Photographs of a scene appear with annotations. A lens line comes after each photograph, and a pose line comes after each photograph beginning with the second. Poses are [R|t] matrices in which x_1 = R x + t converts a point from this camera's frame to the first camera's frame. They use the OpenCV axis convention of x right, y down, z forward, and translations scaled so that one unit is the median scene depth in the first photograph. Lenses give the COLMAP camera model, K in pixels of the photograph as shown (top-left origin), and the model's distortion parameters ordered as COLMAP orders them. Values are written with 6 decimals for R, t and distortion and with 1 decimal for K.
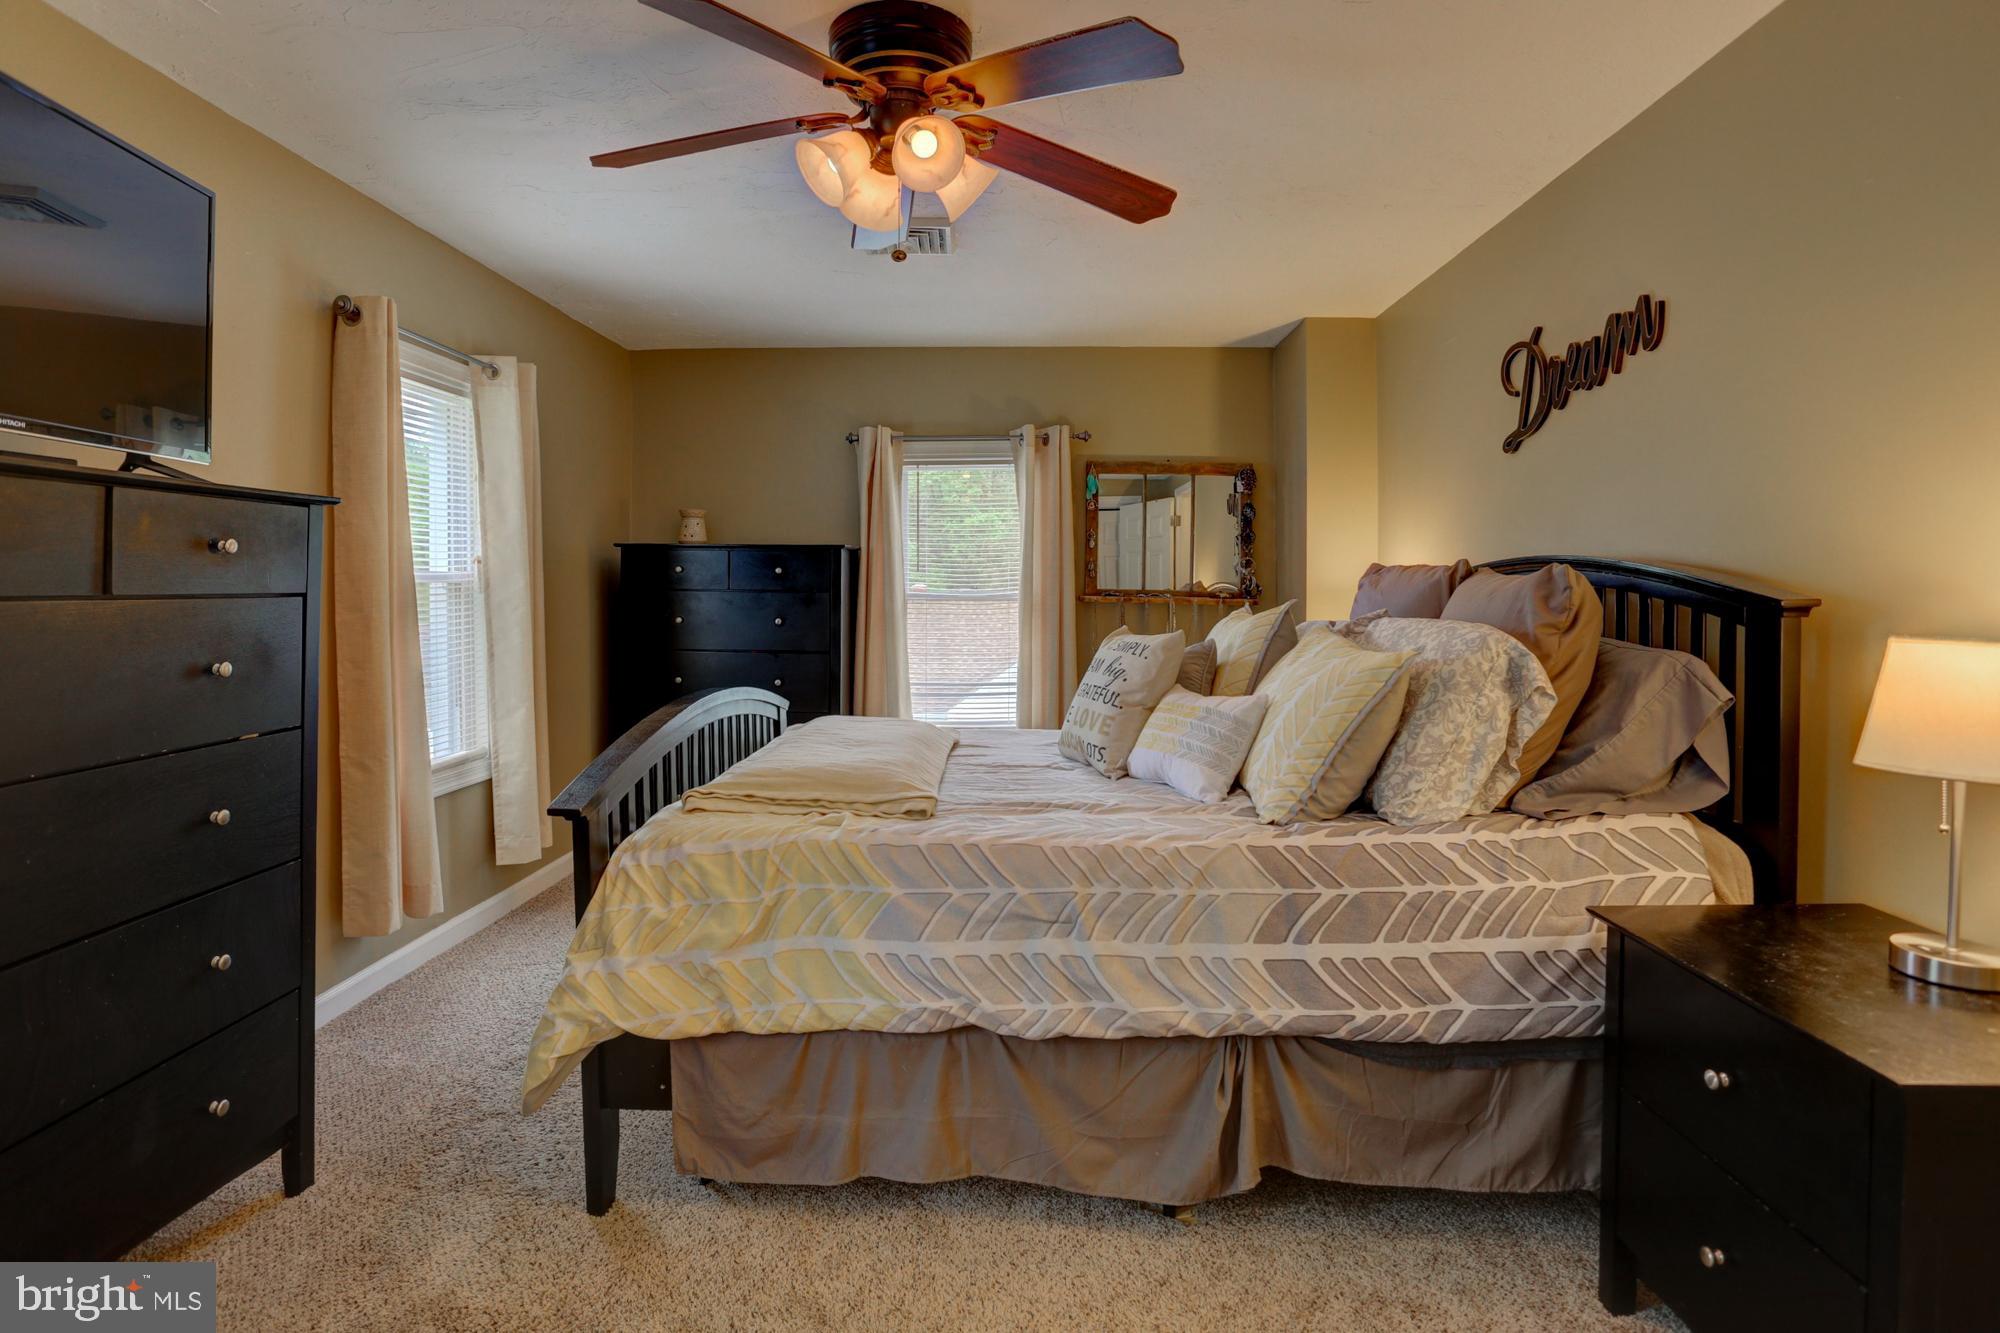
lens RADIAL K [[1034.4, 0, 967.3], [0, 1034.4, 617.7], [0, 0, 1]] dist [-0.079833, 0.046221]
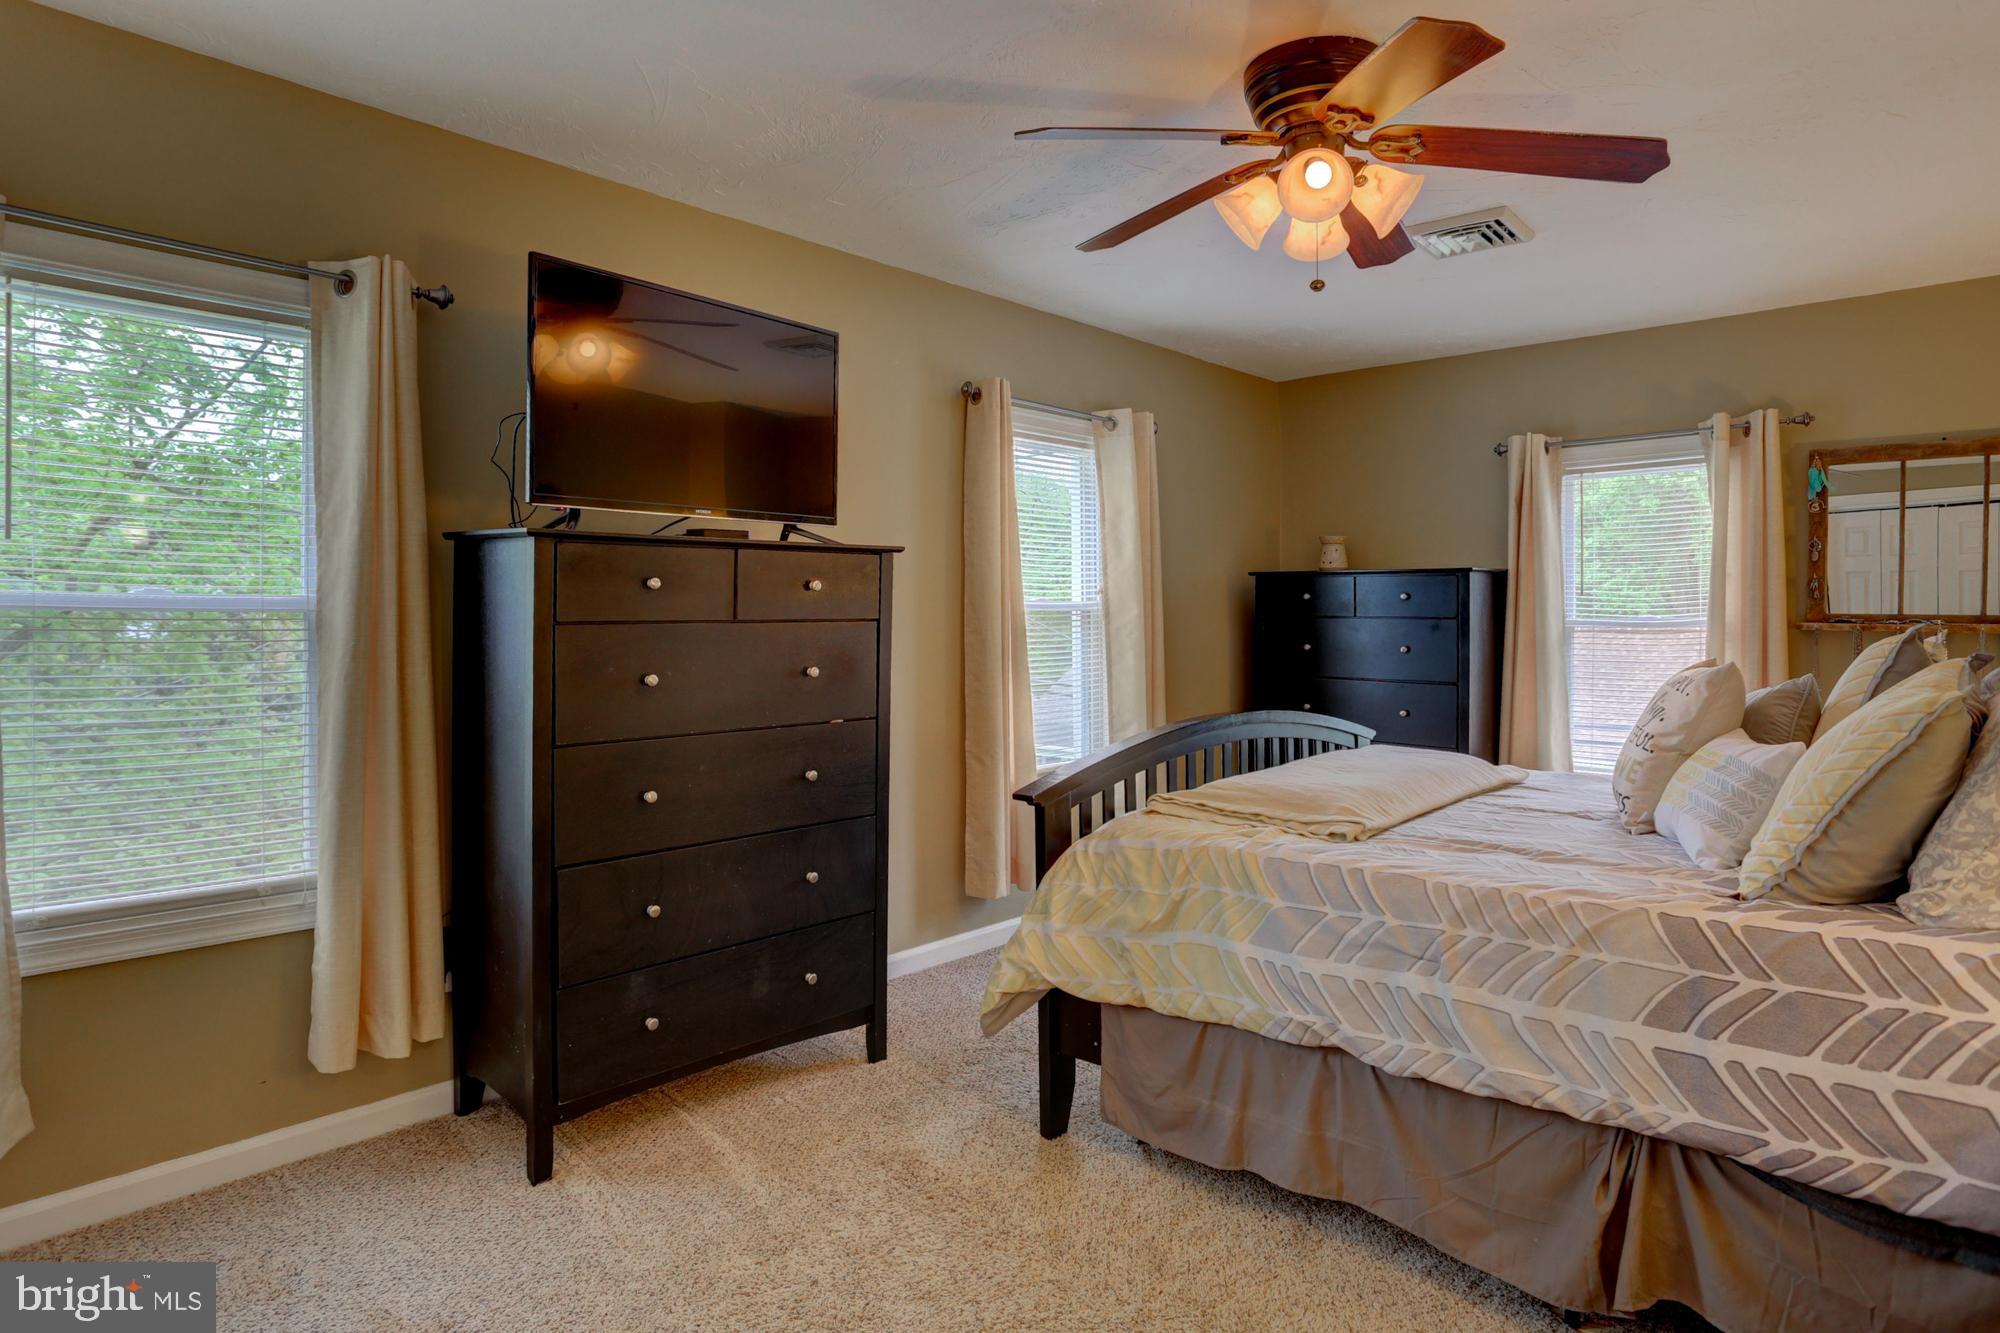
lens RADIAL K [[1114.9, 0, 1035.8], [0, 1114.9, 655.0], [0, 0, 1]] dist [-0.075597, 0.043496]
pose [[0.777218, 0.015368, -0.629043, 0.441694], [-0.012216, 0.999882, 0.009335, 0.007414], [0.629113, 0.000428, 0.777314, -0.025711]]
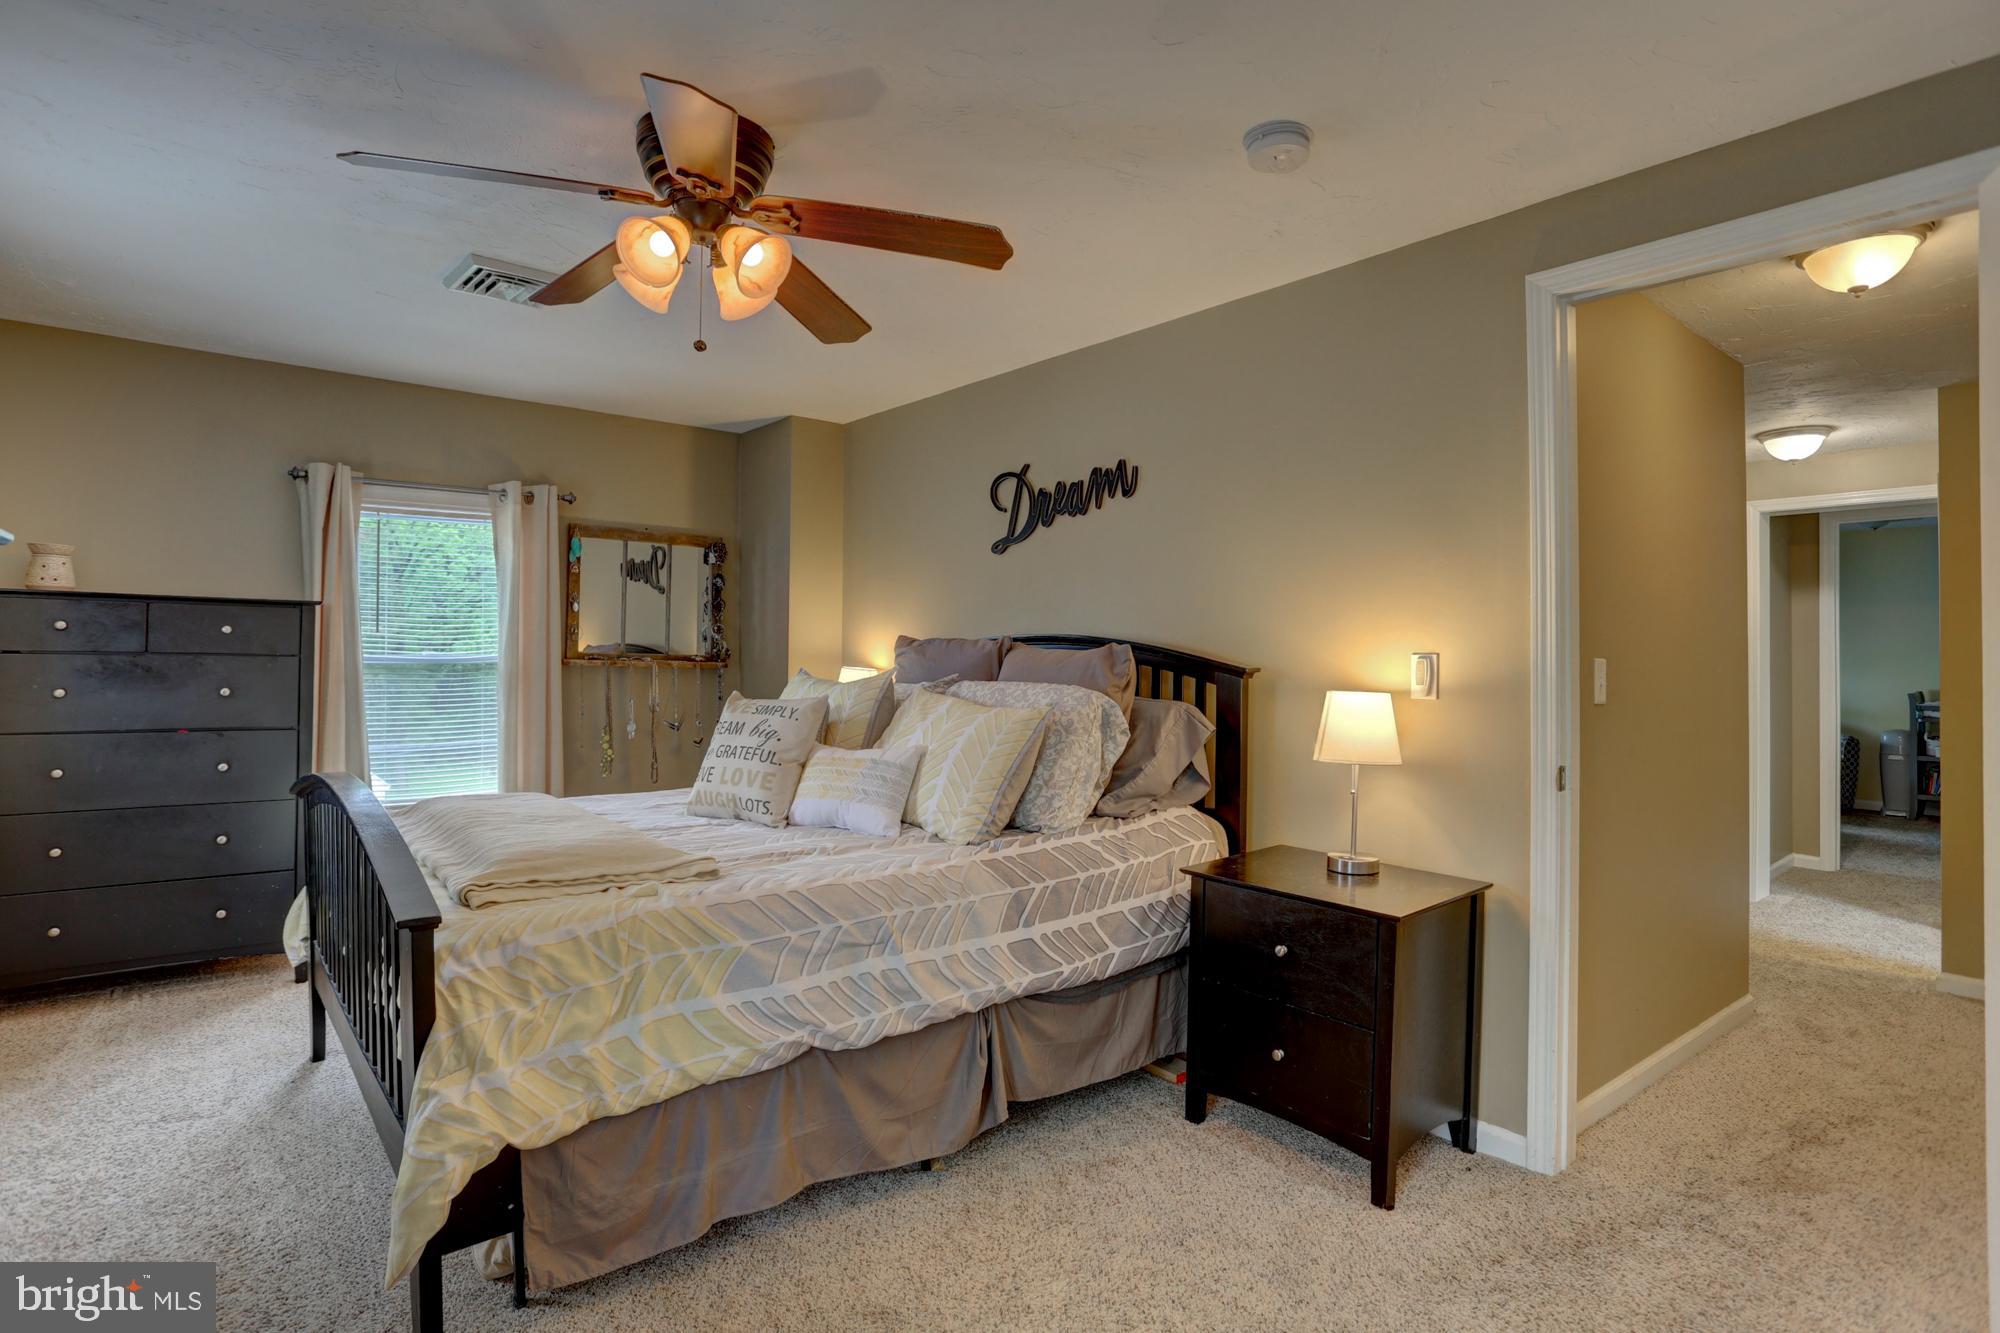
lens RADIAL K [[1025.7, 0, 993.6], [0, 1025.7, 663.7], [0, 0, 1]] dist [-0.094909, 0.062991]
pose [[0.733209, -0.003262, 0.679996, -0.599874], [0.009825, 0.999935, -0.005796, -0.018922], [-0.679933, 0.010931, 0.733193, 0.040681]]
